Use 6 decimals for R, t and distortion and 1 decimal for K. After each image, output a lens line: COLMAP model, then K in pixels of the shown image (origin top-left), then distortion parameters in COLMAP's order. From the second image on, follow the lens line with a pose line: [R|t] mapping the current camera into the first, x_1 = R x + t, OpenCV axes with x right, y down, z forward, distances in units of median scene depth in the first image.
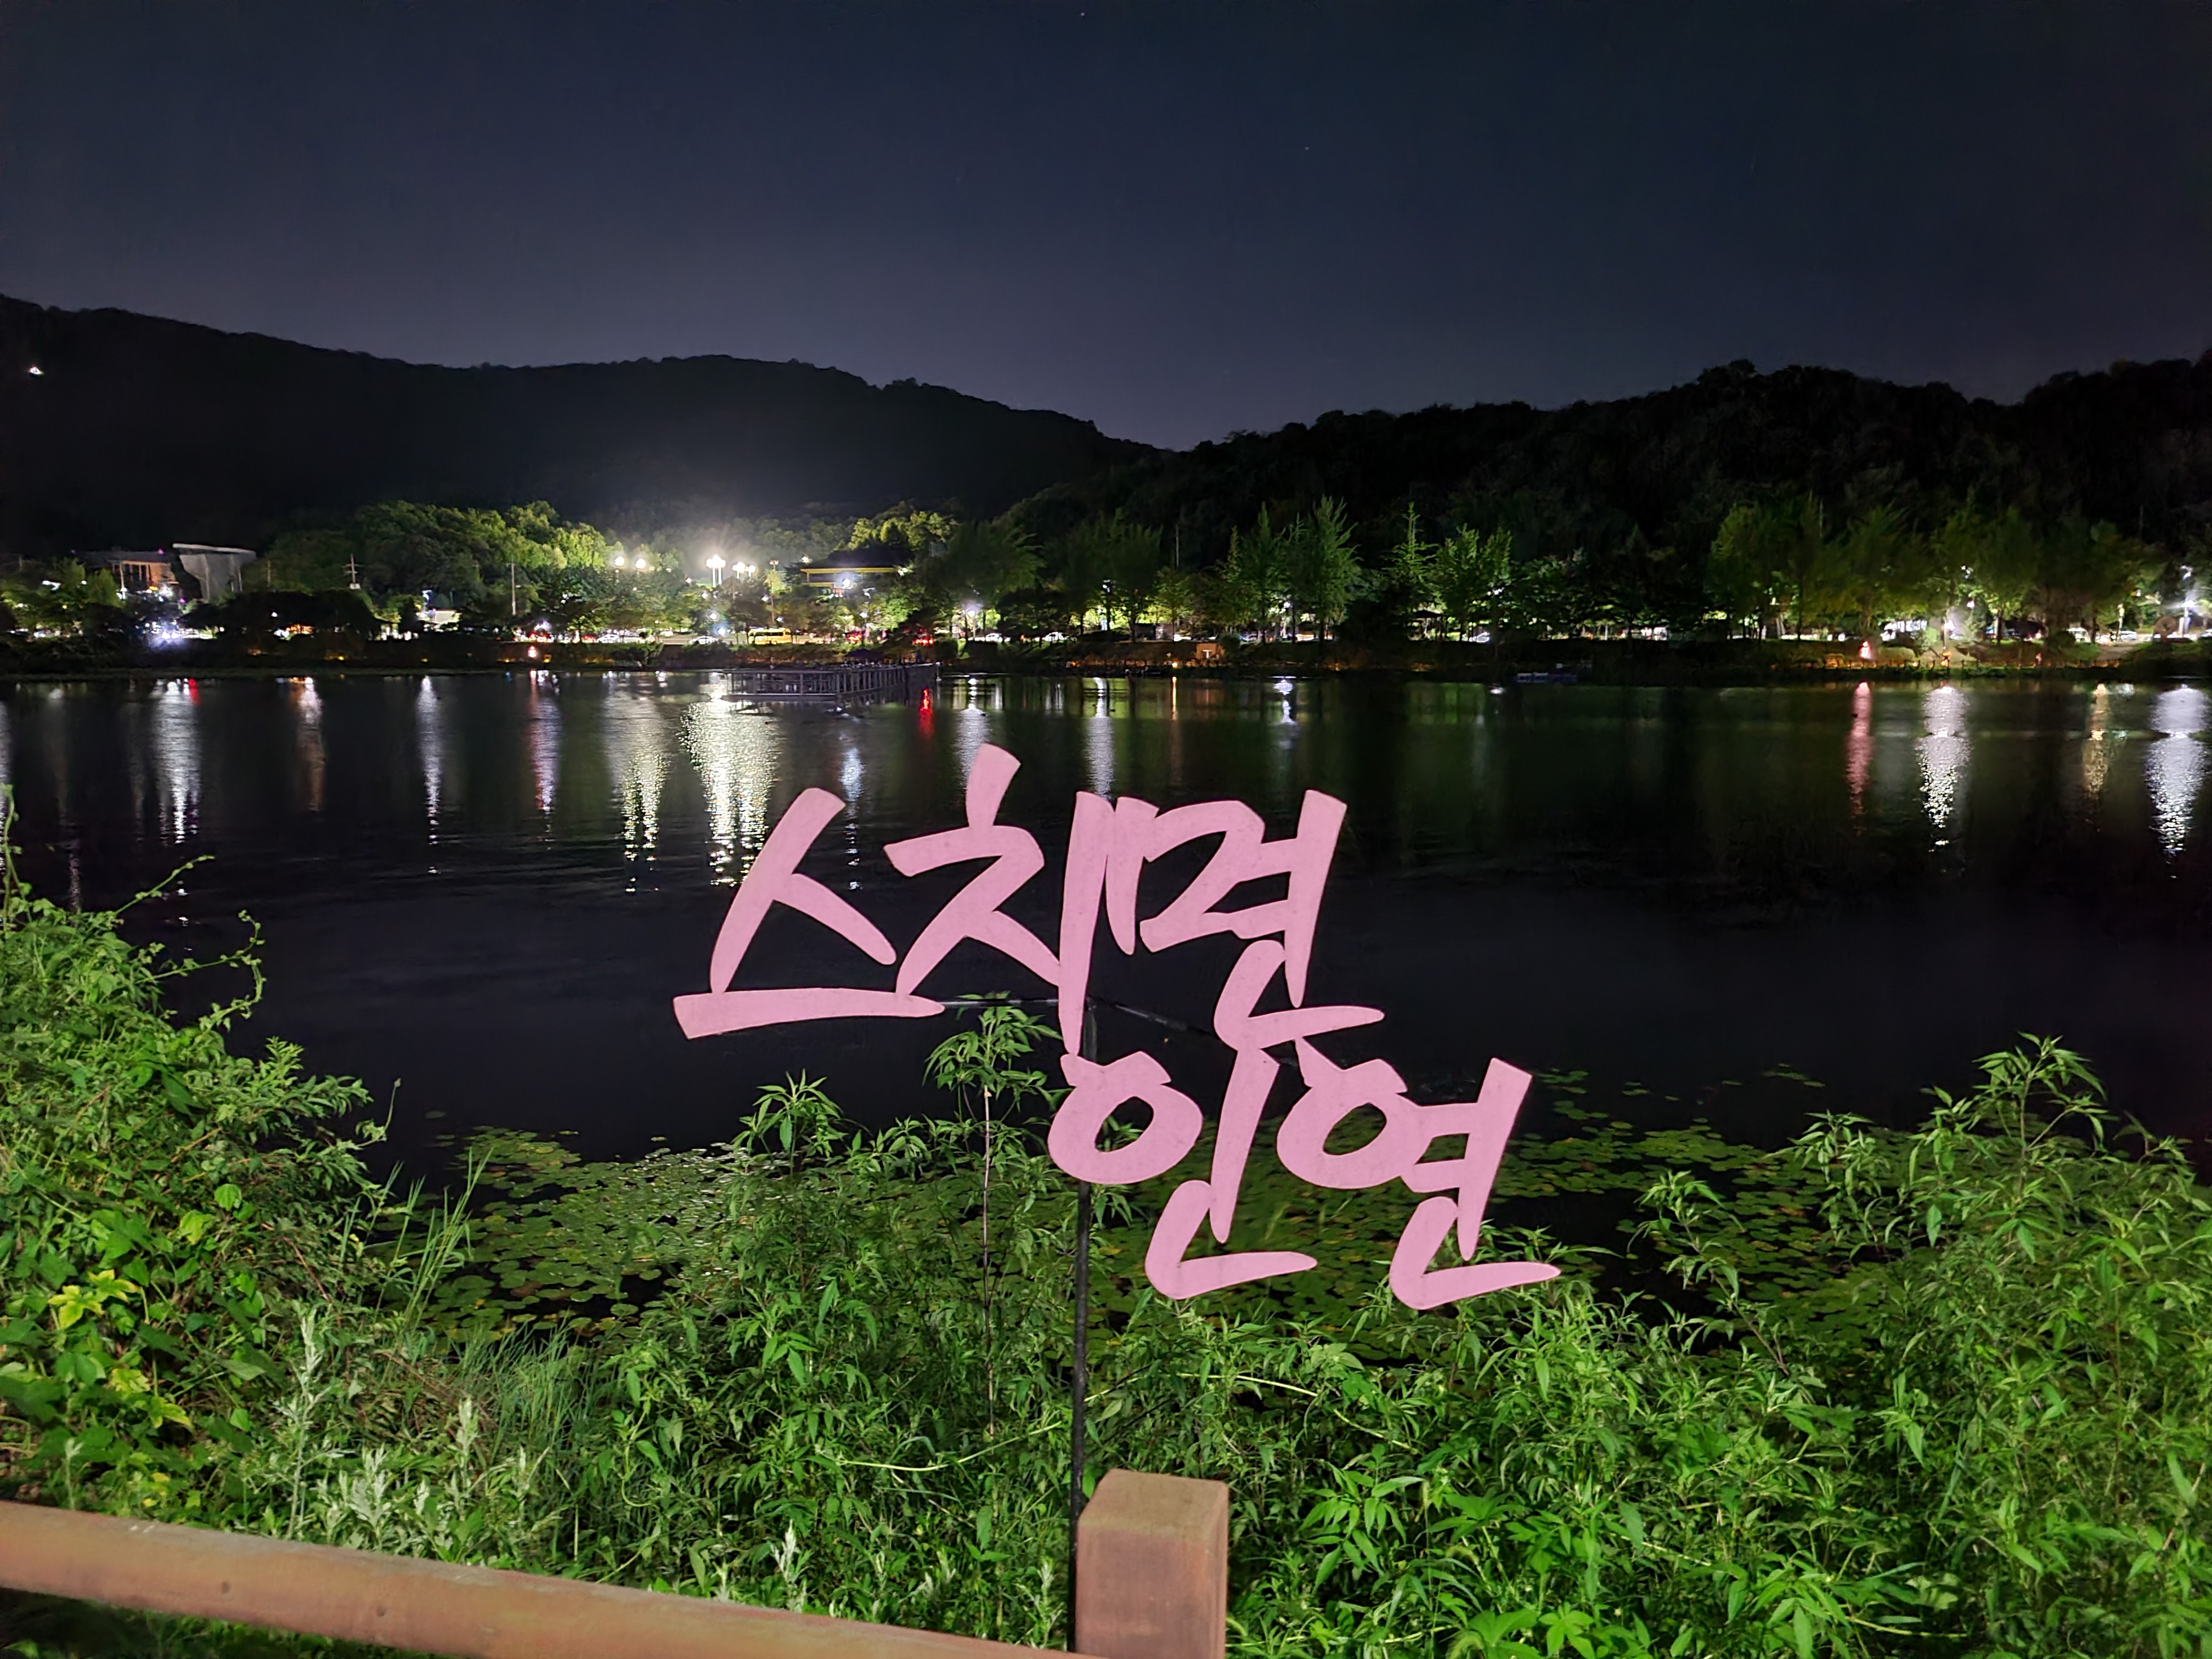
lens RADIAL K [[1675.8, 0, 1094.7], [0, 1675.8, 868.2], [0, 0, 1]] dist [0.041586, -0.005347]
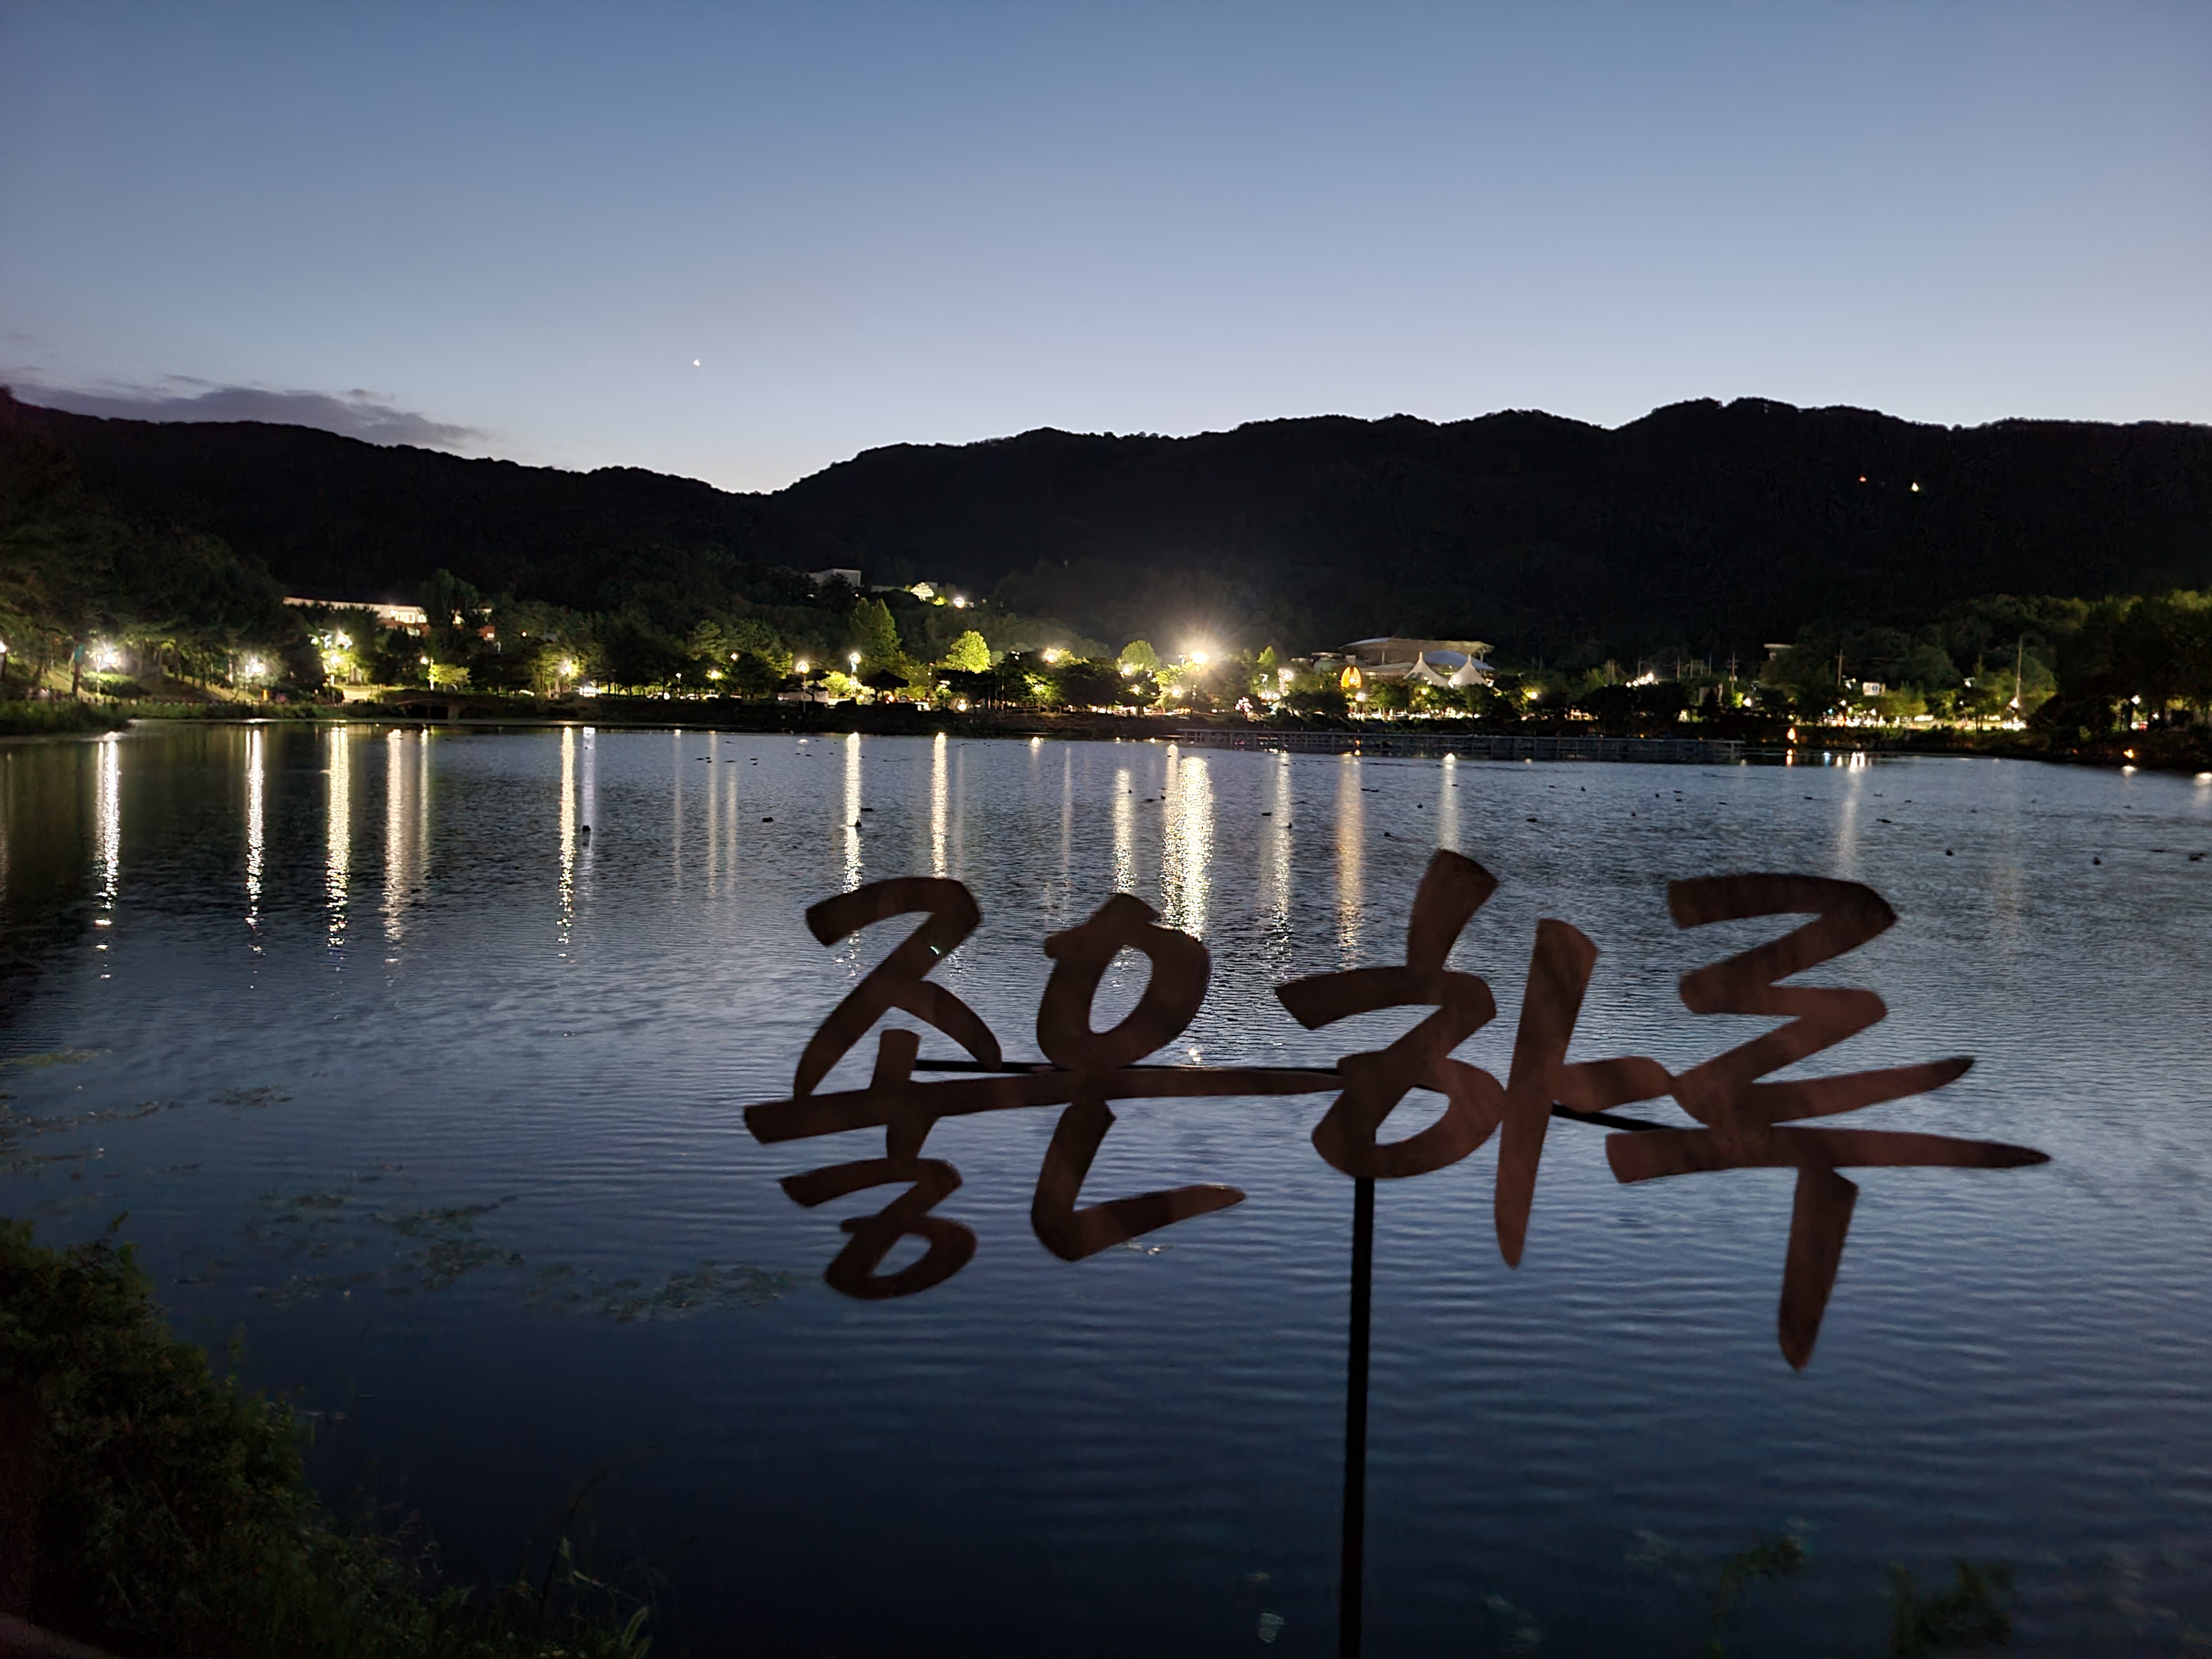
lens RADIAL K [[1685.5, 0, 1090.3], [0, 1685.5, 829.3], [0, 0, 1]] dist [0.048029, -0.008492]
pose [[0.499726, 0.070653, -0.863297, 0.242779], [-0.136775, 0.990600, 0.001898, -0.003422], [0.855316, 0.117129, 0.504693, 0.028811]]
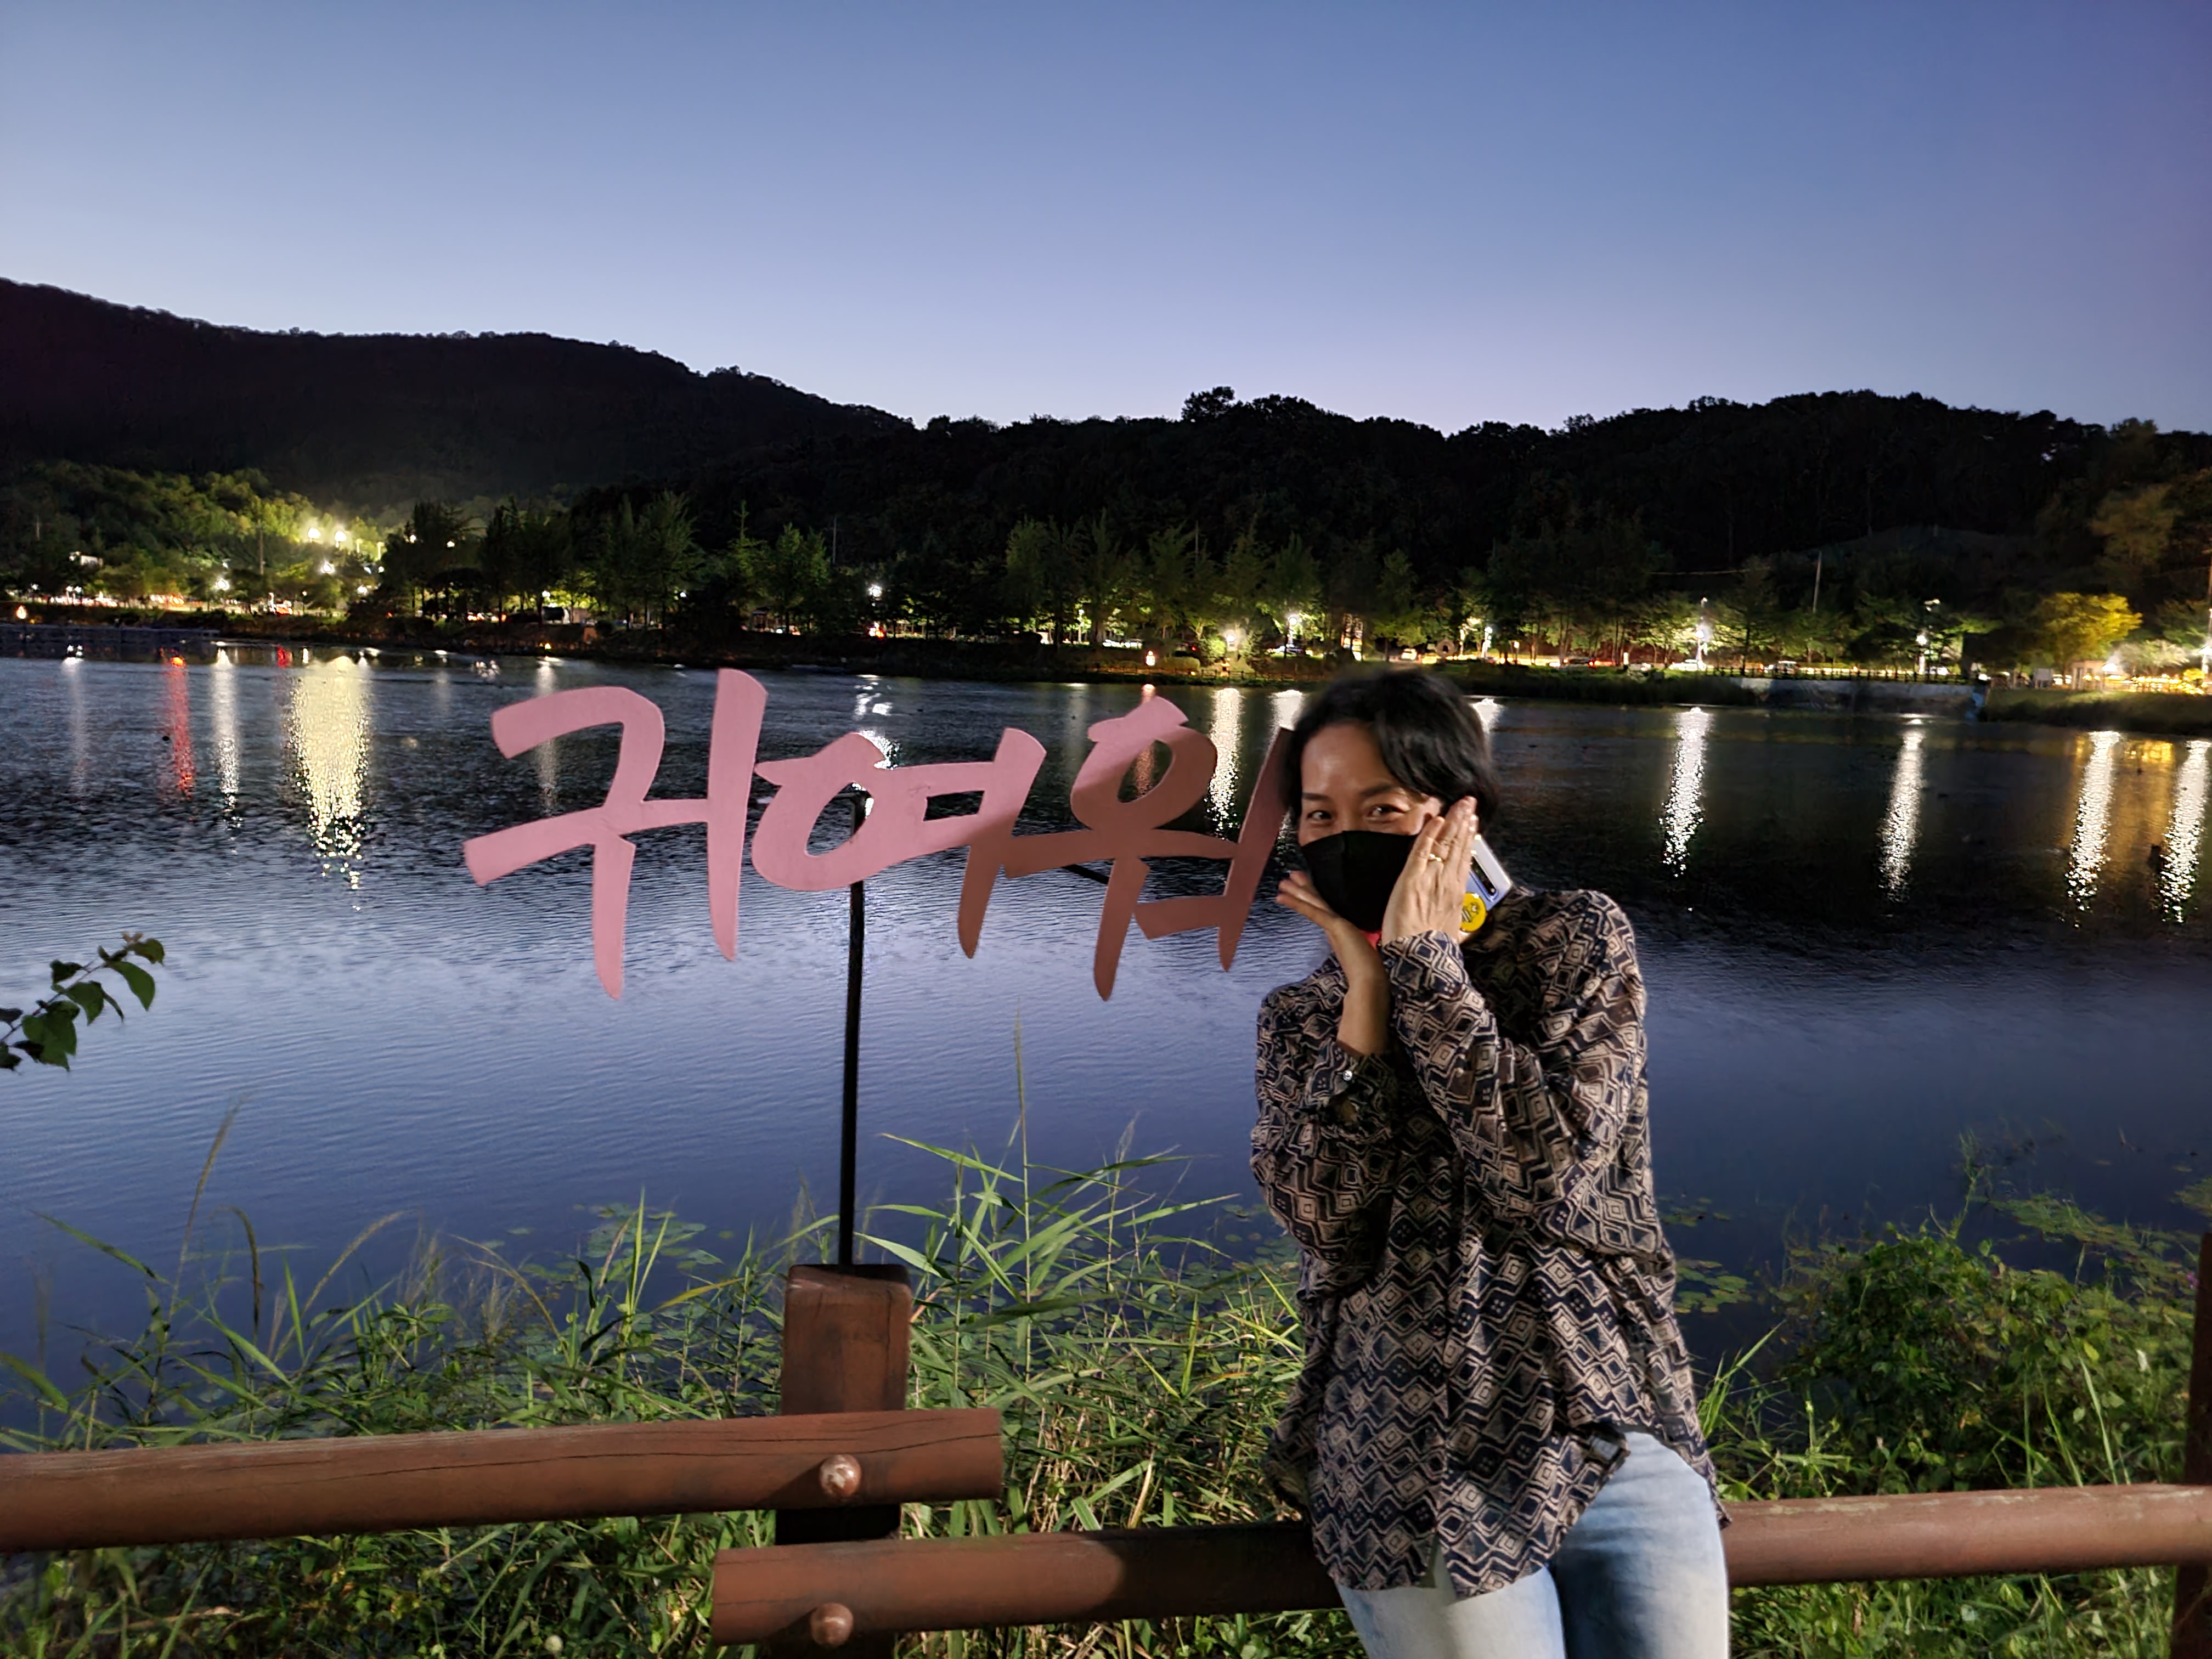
lens RADIAL K [[1685.5, 0, 1090.3], [0, 1685.5, 829.3], [0, 0, 1]] dist [0.048029, -0.008492]
pose [[0.997195, 0.031508, 0.067889, 0.136658], [-0.029856, 0.999236, -0.025205, 0.003496], [-0.068632, 0.023107, 0.997374, -0.027850]]
